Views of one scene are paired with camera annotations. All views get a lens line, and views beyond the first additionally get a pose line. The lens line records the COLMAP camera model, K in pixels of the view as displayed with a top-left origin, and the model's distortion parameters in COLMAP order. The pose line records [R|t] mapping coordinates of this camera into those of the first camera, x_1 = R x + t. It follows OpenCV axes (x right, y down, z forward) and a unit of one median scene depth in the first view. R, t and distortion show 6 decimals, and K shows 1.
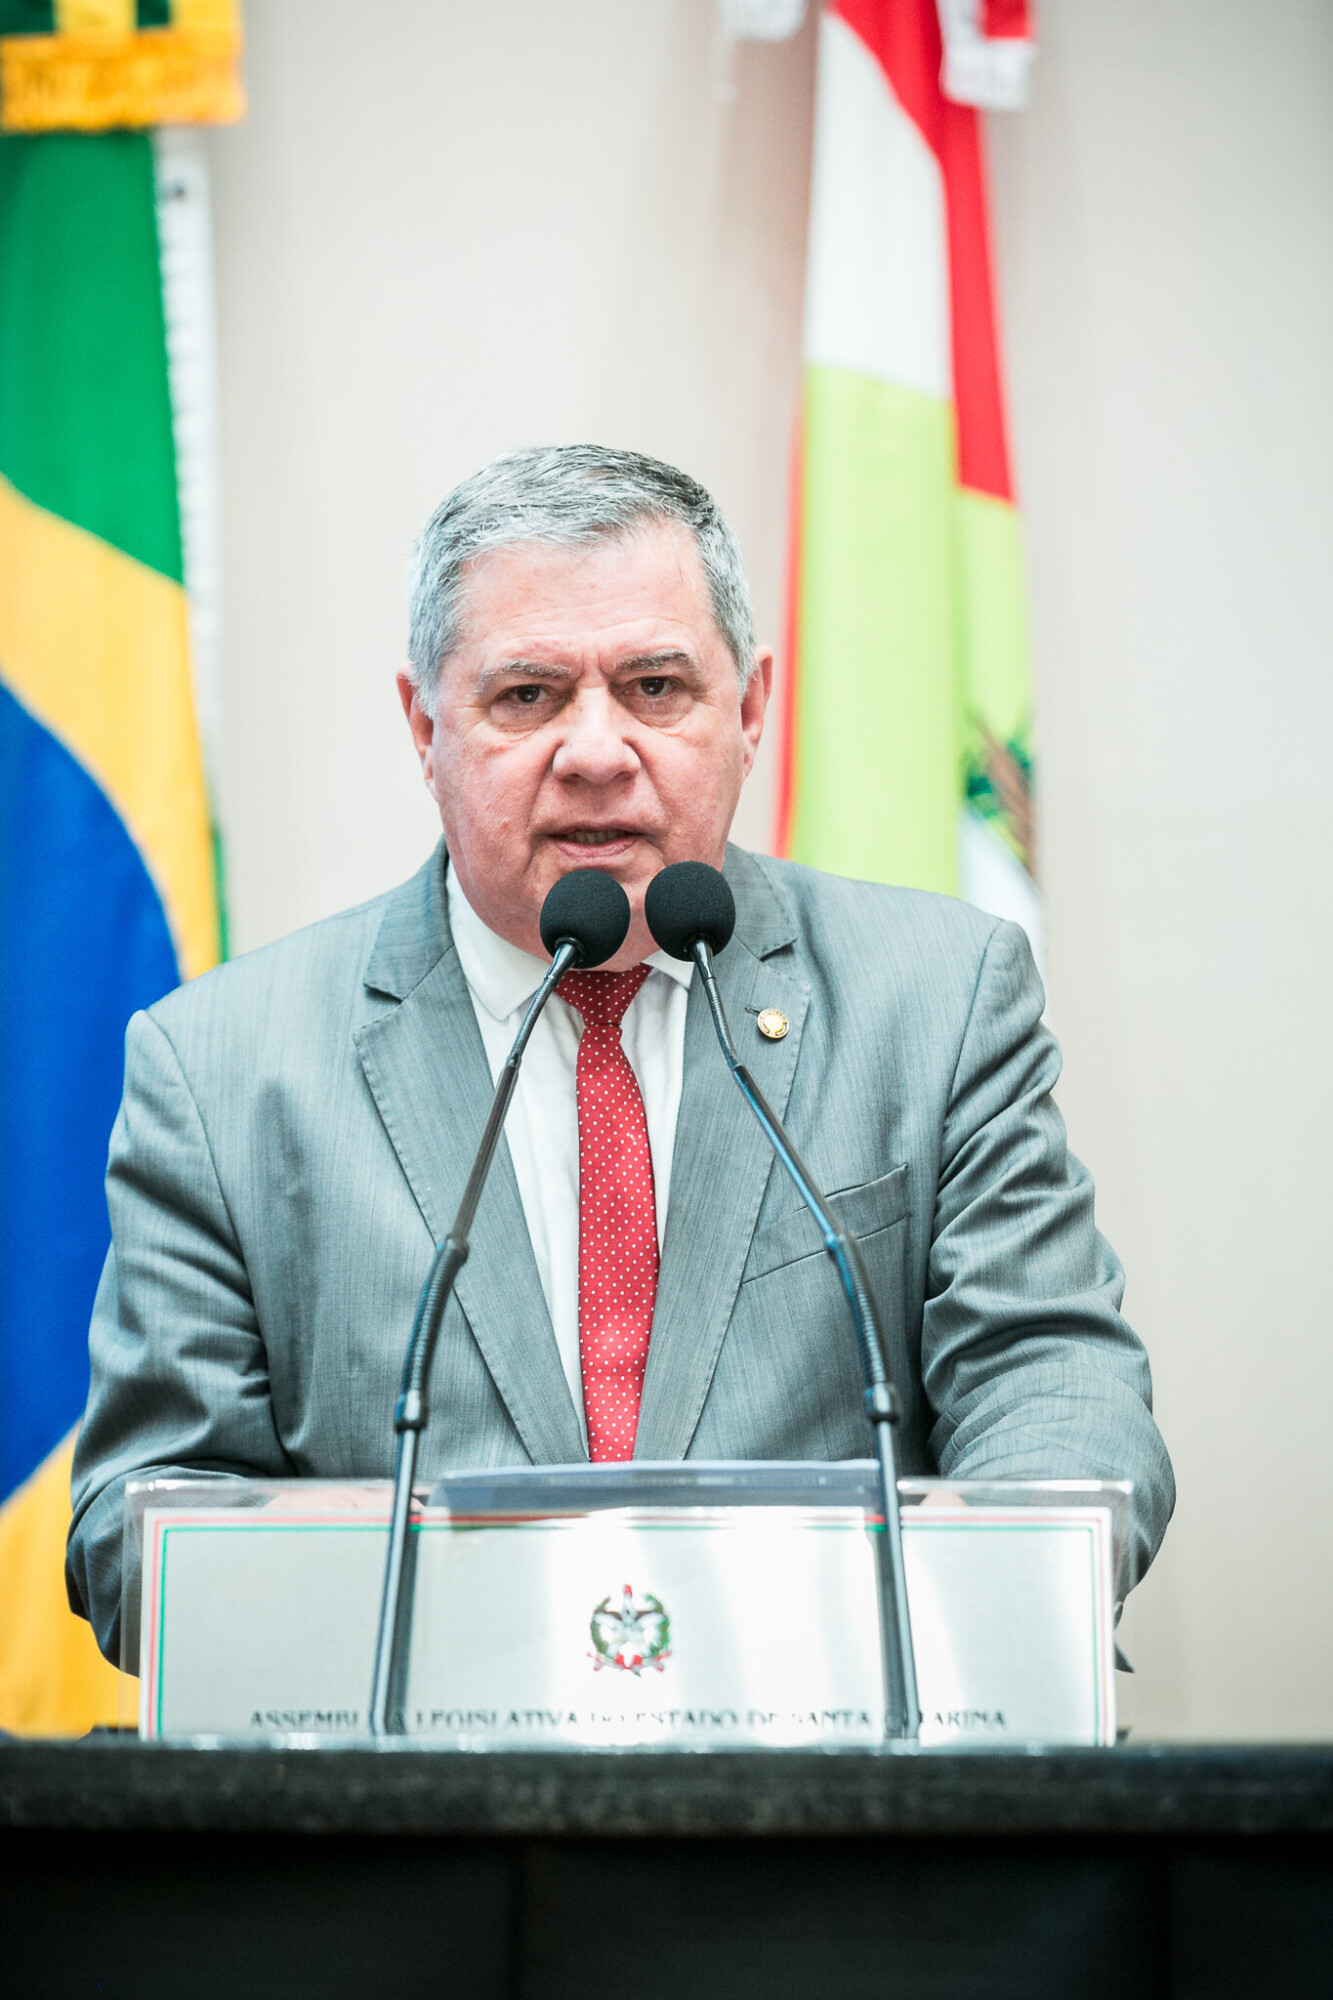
lens RADIAL K [[8136.4, 0, 666.5], [0, 8136.4, 1000.0], [0, 0, 1]] dist [0.270672, 3.359233]
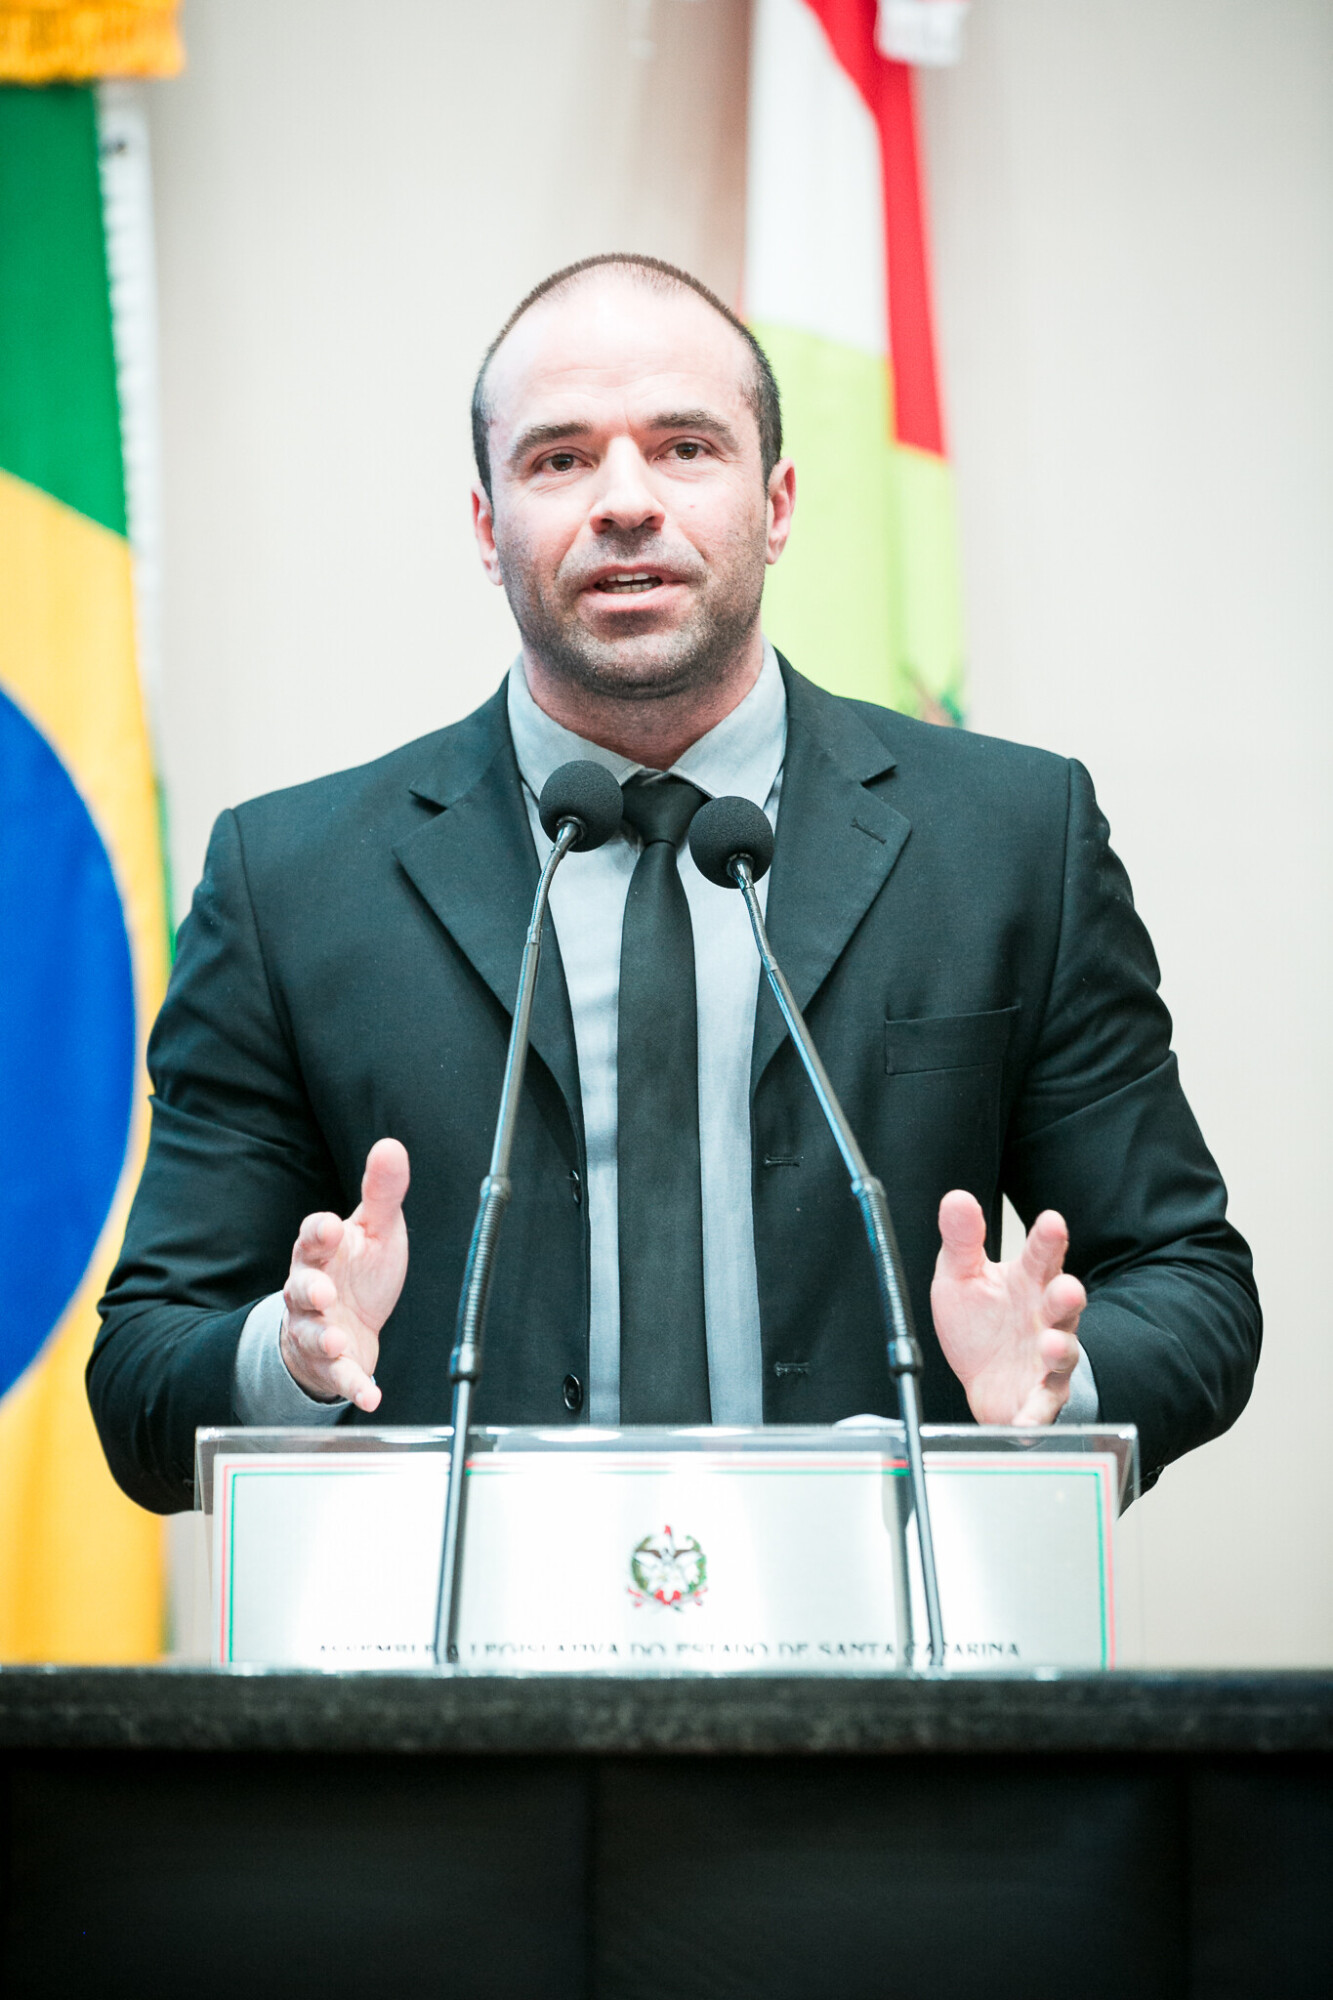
lens RADIAL K [[9290.1, 0, 666.5], [0, 9290.1, 1000.0], [0, 0, 1]] dist [0.216121, 21.576722]
pose [[0.999310, 0.001051, 0.037125, -0.050772], [-0.001566, 0.999903, 0.013862, -0.014222], [-0.037106, -0.013911, 0.999214, -0.220618]]
